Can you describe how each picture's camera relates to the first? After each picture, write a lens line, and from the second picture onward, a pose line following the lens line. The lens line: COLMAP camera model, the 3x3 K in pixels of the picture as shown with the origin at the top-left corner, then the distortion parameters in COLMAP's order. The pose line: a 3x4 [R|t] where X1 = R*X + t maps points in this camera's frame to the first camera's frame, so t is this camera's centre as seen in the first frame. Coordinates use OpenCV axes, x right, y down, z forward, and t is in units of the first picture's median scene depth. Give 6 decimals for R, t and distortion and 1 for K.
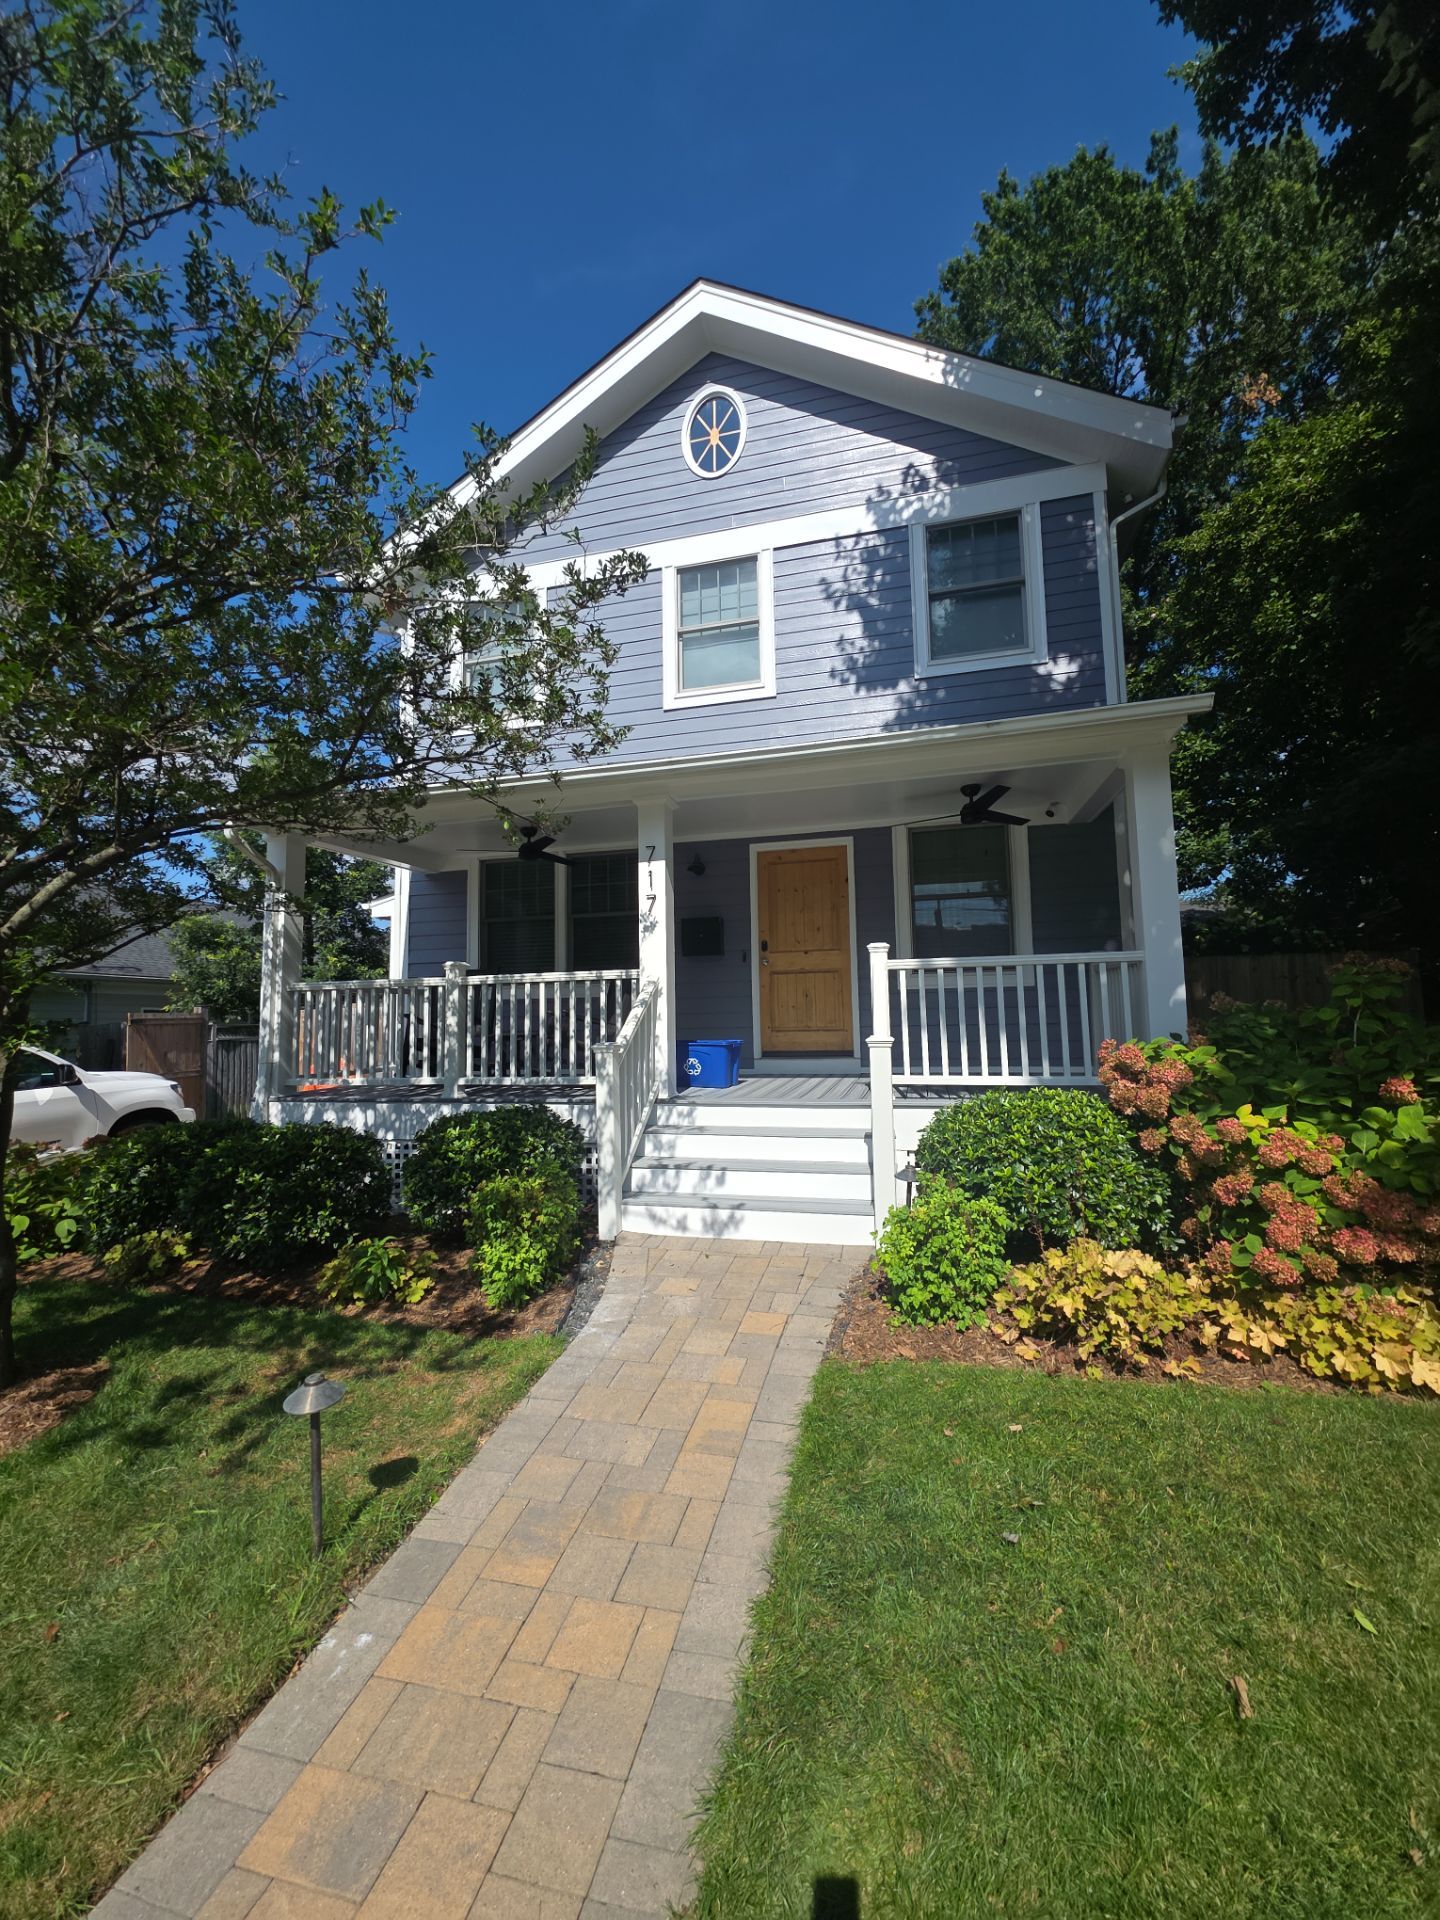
lens RADIAL K [[753.1, 0, 718.8], [0, 753.1, 962.3], [0, 0, 1]] dist [0.011454, -0.005641]
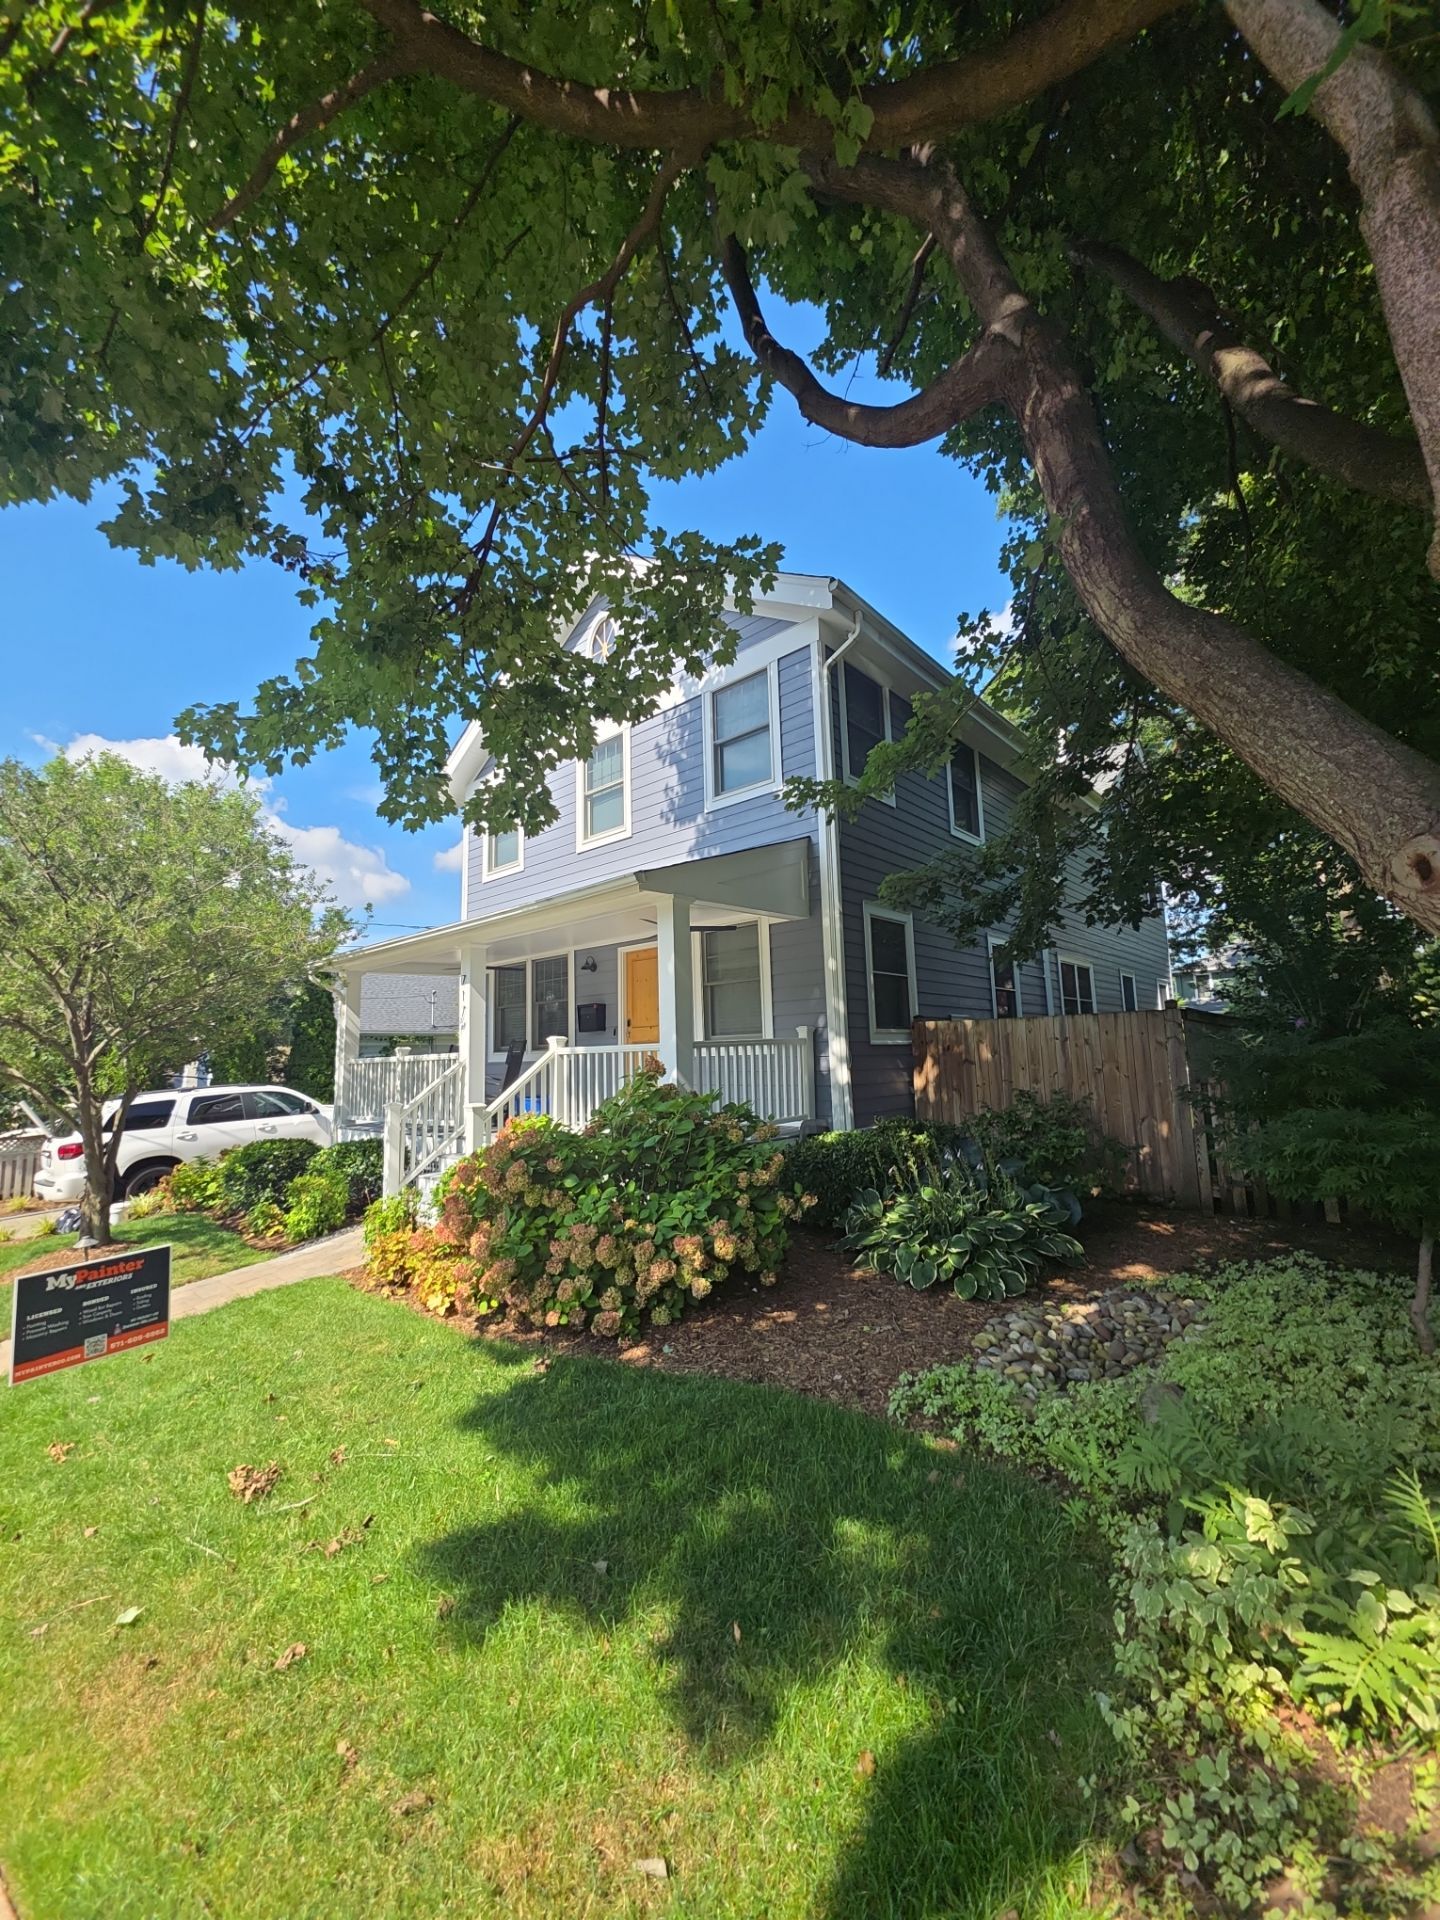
lens RADIAL K [[753.1, 0, 718.8], [0, 753.1, 962.3], [0, 0, 1]] dist [0.011454, -0.005641]
pose [[0.889051, -0.066828, -0.452904, 1.005707], [0.049445, 0.997518, -0.050129, -0.066525], [0.455130, 0.022173, 0.890149, -0.149593]]
